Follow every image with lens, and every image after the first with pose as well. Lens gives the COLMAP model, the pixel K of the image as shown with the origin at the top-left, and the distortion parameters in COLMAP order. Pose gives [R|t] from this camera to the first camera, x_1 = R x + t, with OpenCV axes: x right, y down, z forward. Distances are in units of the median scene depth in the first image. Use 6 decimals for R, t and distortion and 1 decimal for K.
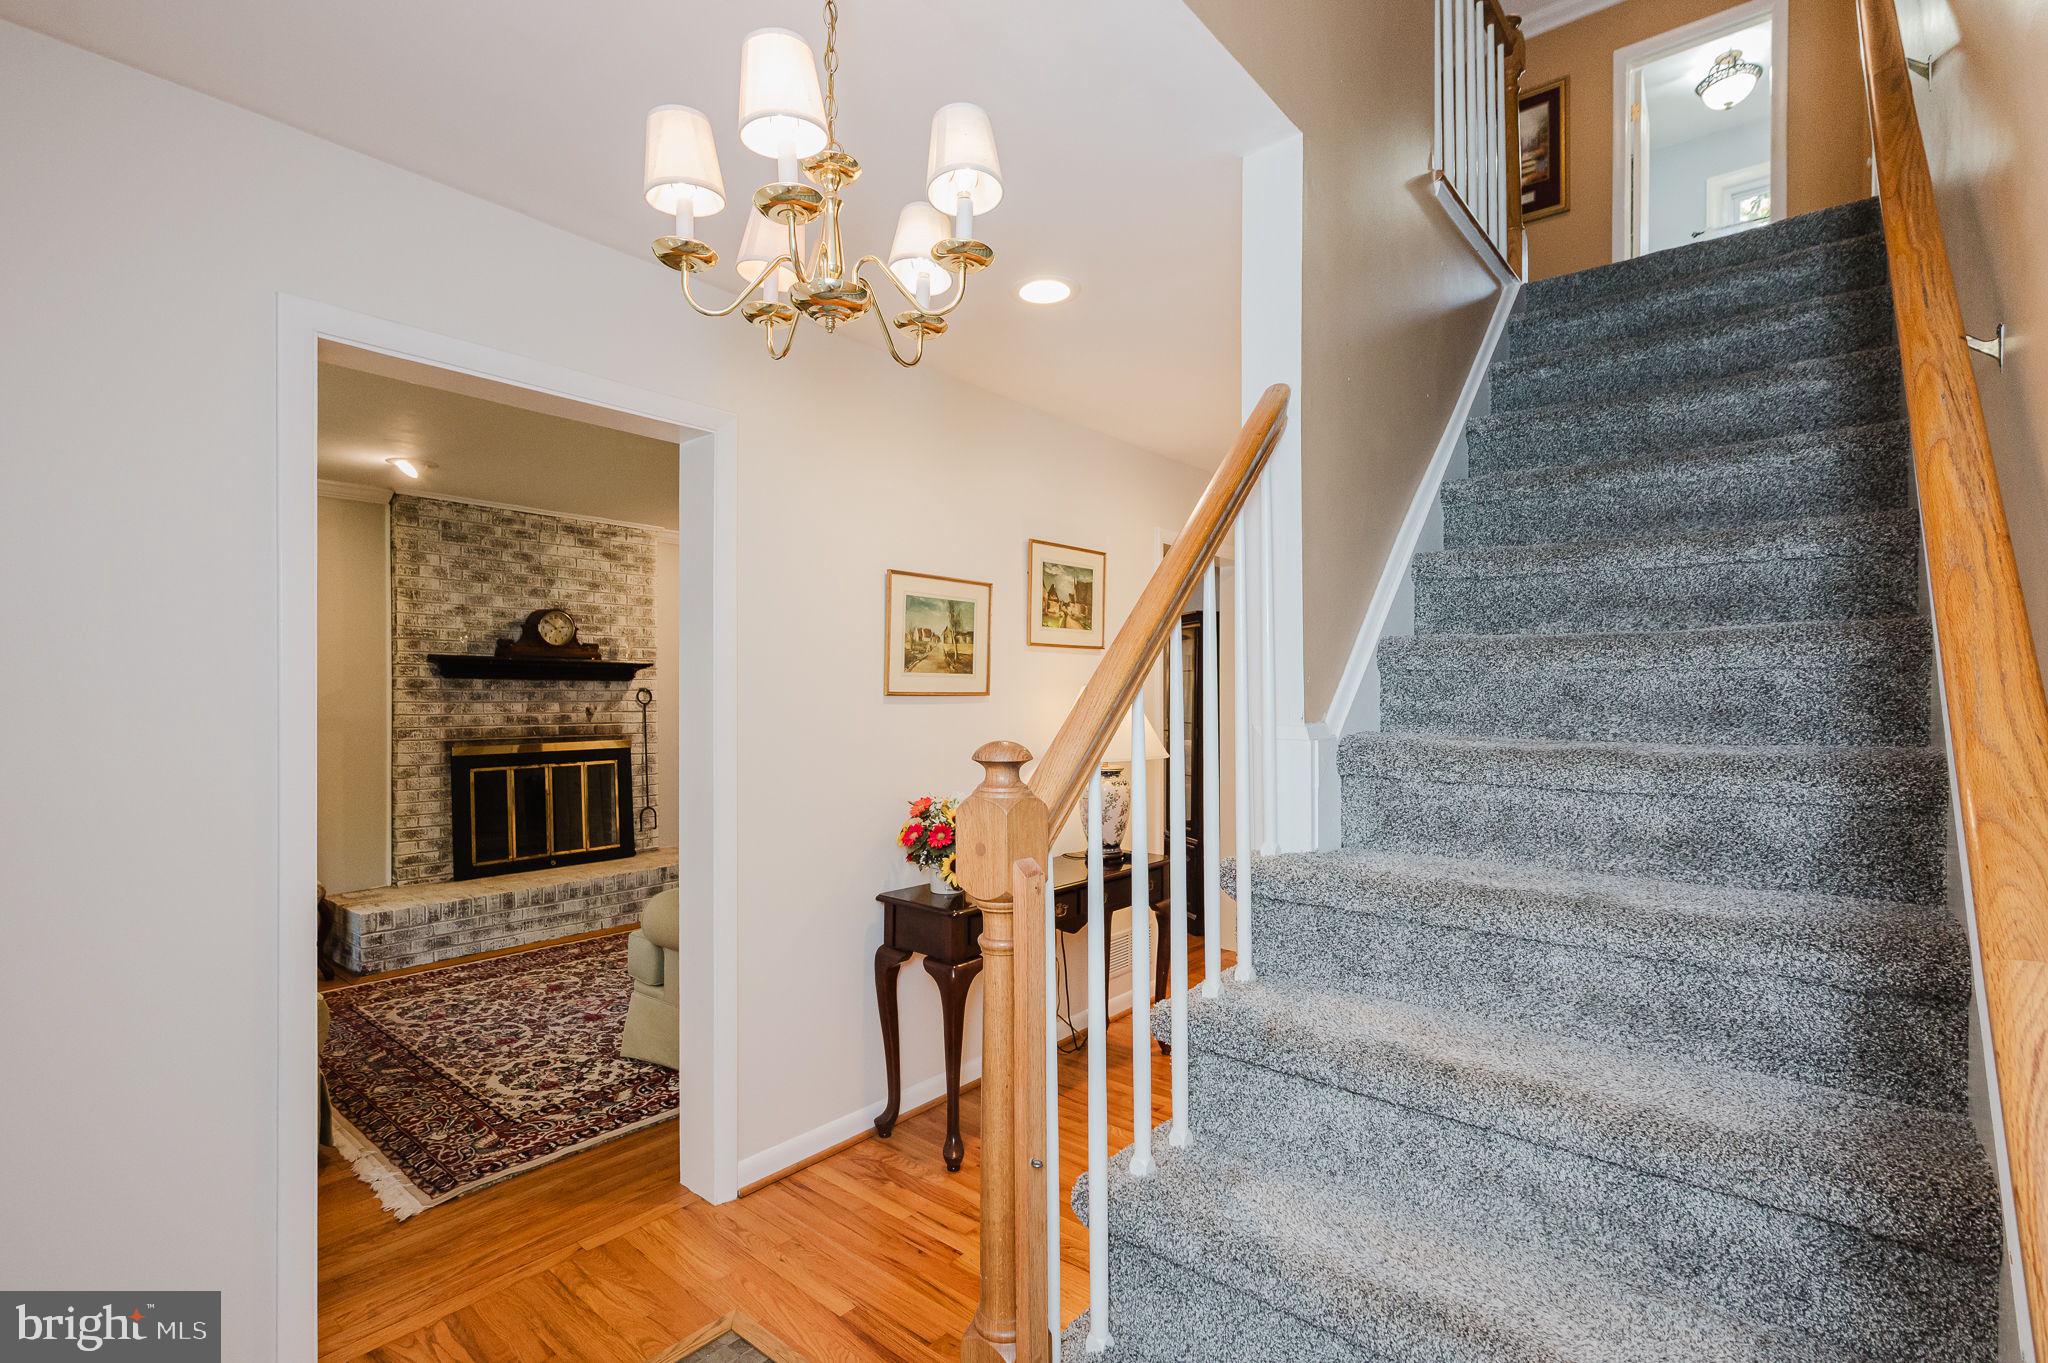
lens RADIAL K [[960.7, 0, 1024.0], [0, 960.7, 681.5], [0, 0, 1]] dist [0.001777, 0.000290]
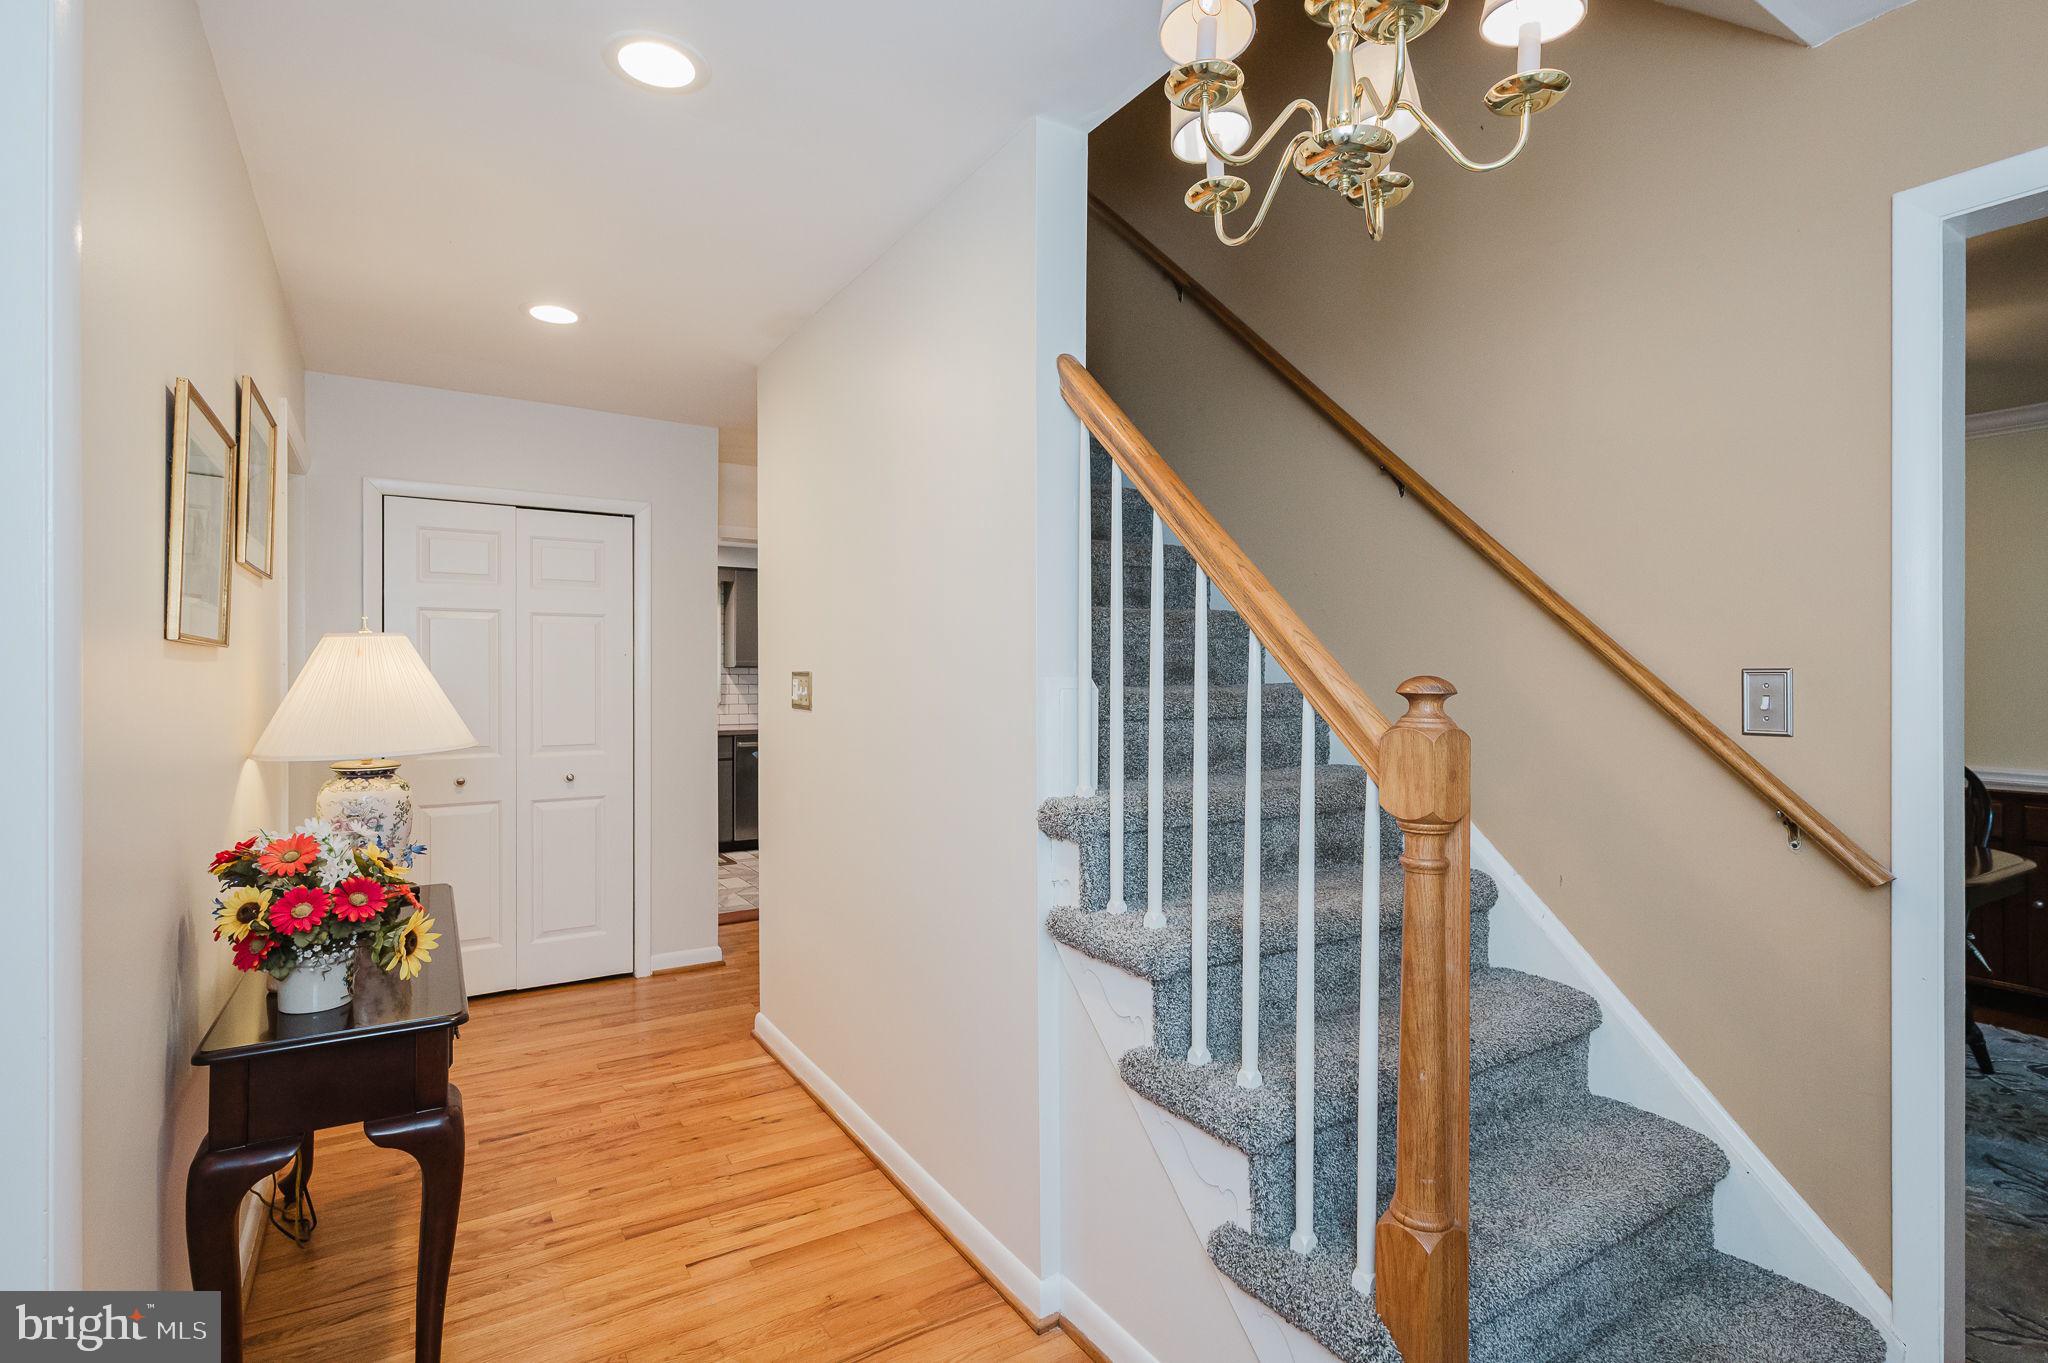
lens RADIAL K [[960.7, 0, 1024.0], [0, 960.7, 681.5], [0, 0, 1]] dist [0.001777, 0.000290]
pose [[0.306349, 0.001857, 0.951917, -1.192004], [-0.015396, 0.999877, 0.003004, 0.072262], [-0.951795, -0.015576, 0.306340, 1.097887]]
